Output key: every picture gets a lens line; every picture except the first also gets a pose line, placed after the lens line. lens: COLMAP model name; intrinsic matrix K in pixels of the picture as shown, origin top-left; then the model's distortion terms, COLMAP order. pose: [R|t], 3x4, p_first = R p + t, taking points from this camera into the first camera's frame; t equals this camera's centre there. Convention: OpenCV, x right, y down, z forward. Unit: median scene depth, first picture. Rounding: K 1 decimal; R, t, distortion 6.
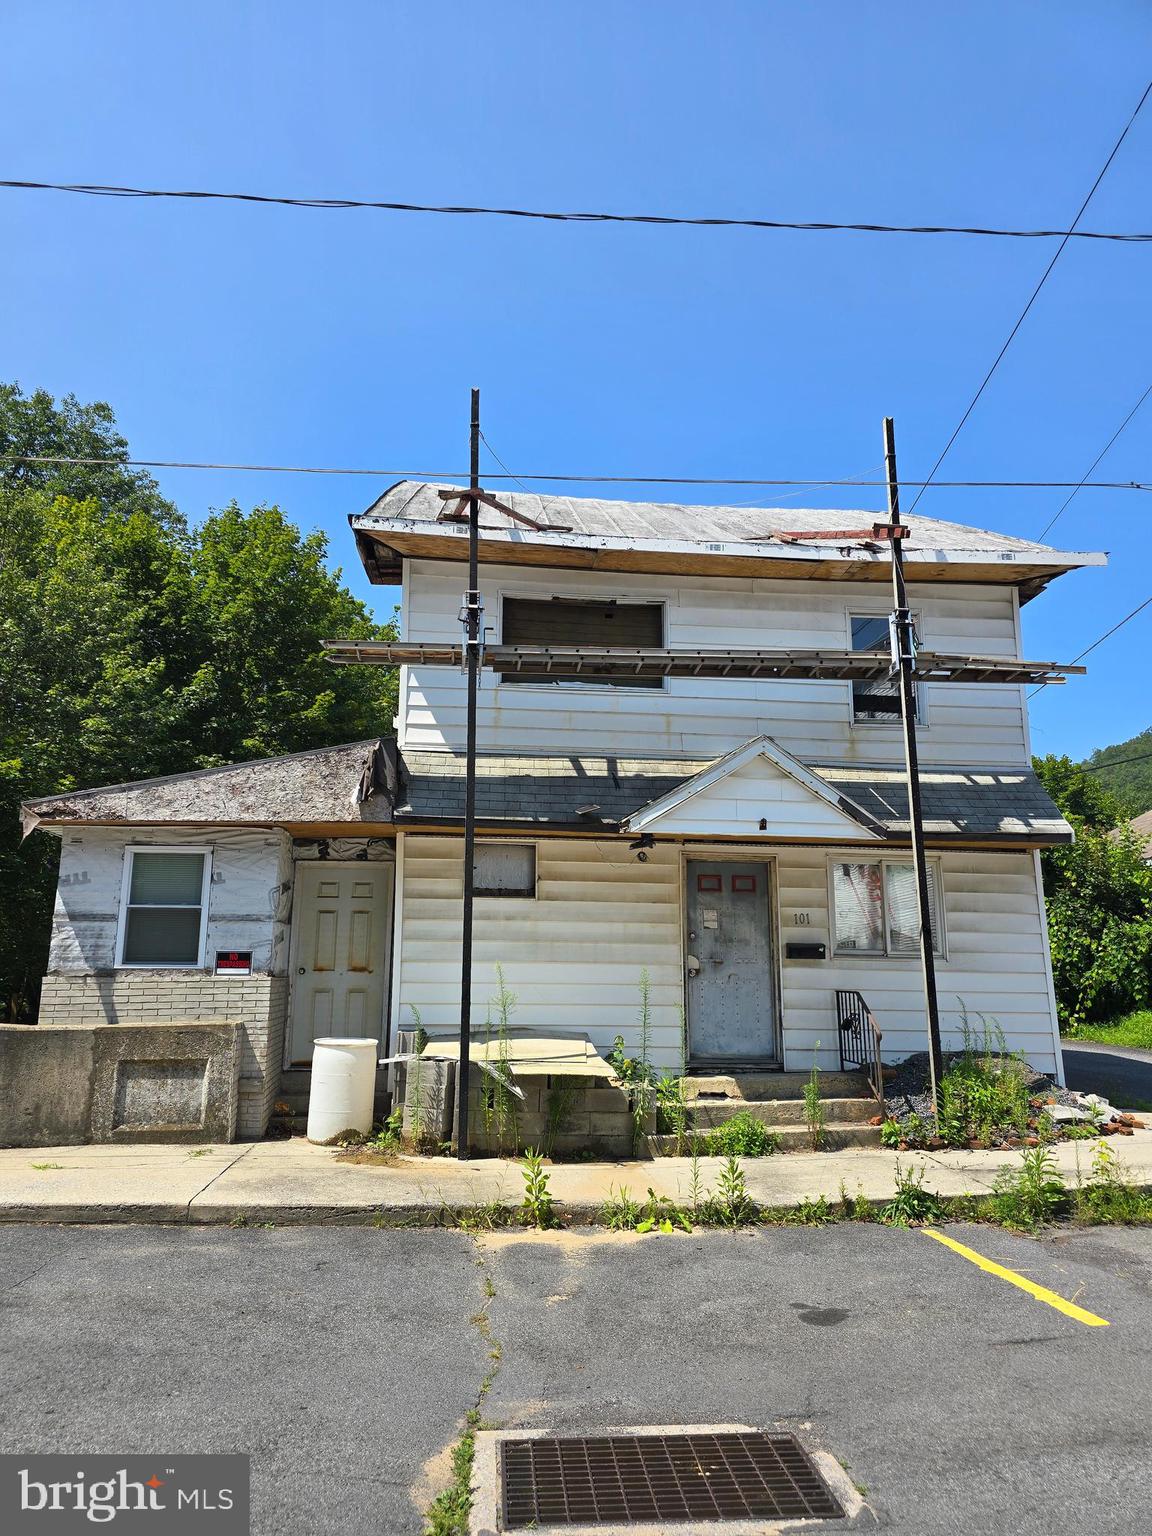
lens RADIAL K [[1041.9, 0, 573.8], [0, 1041.9, 766.1], [0, 0, 1]] dist [0.048141, -0.010375]
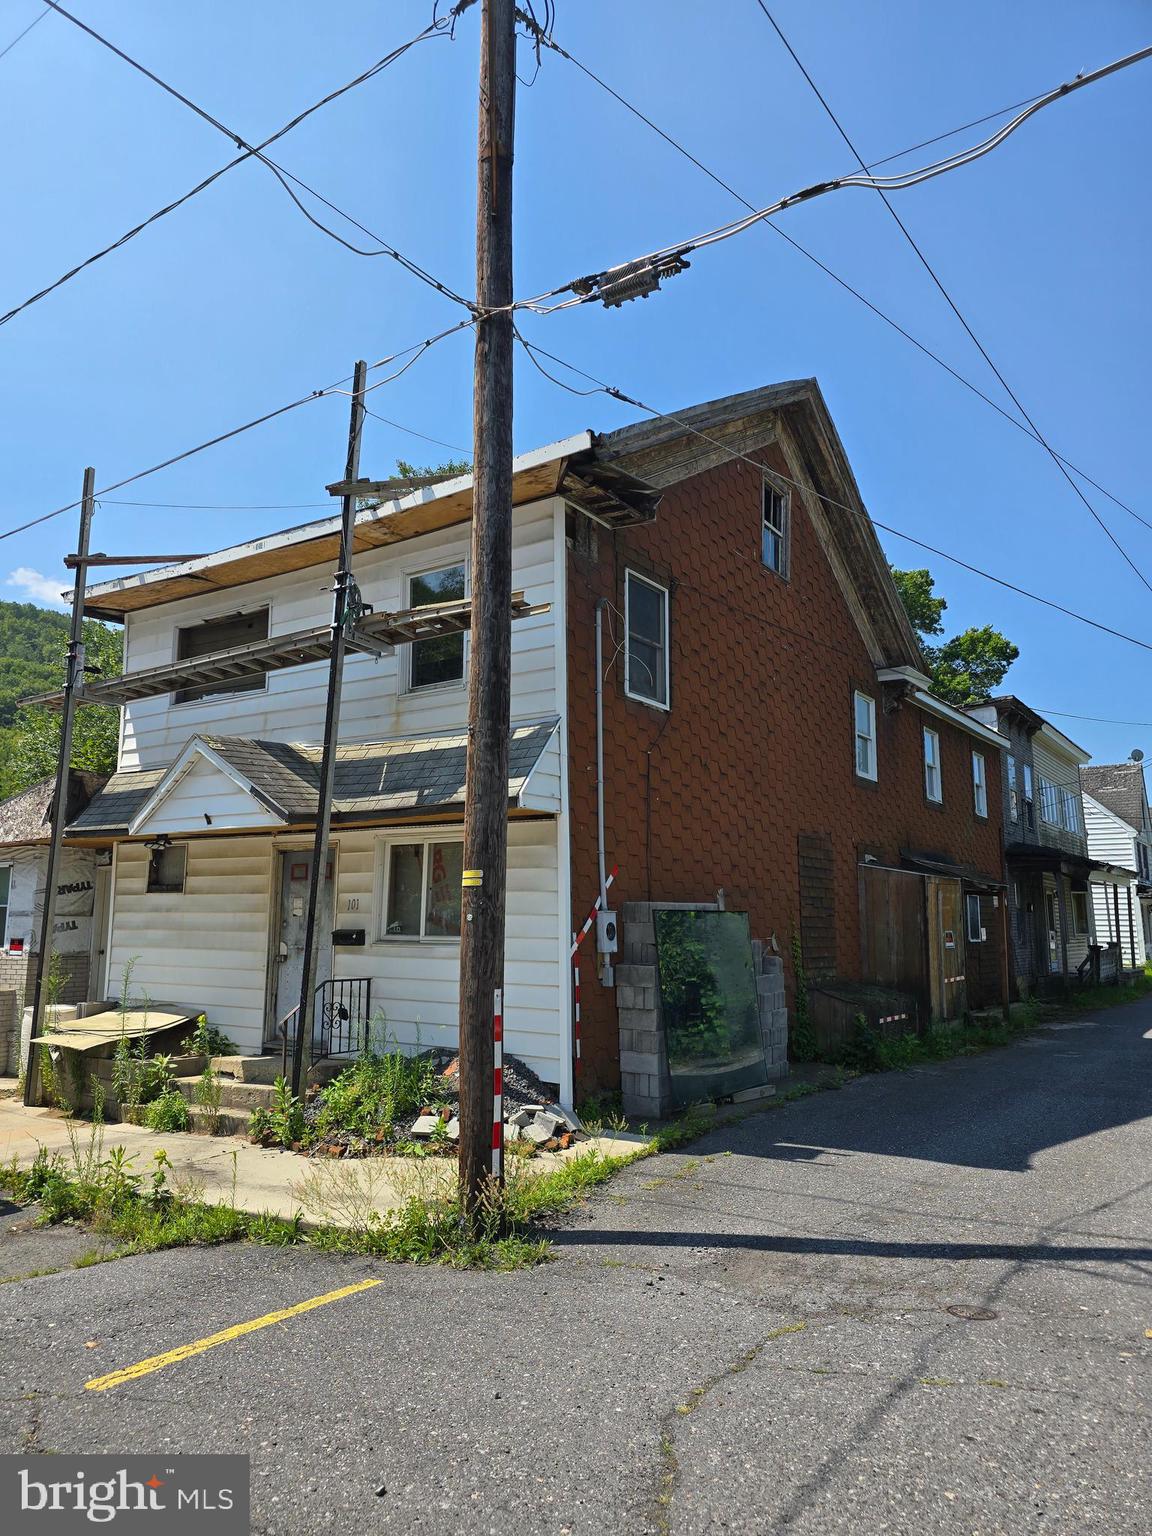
lens RADIAL K [[1041.9, 0, 570.1], [0, 1041.9, 780.2], [0, 0, 1]] dist [0.048141, -0.010375]
pose [[0.762353, -0.092758, -0.640479, 1.028561], [0.123154, 0.992383, 0.002865, 0.053913], [0.635335, -0.081061, 0.767970, 0.397432]]
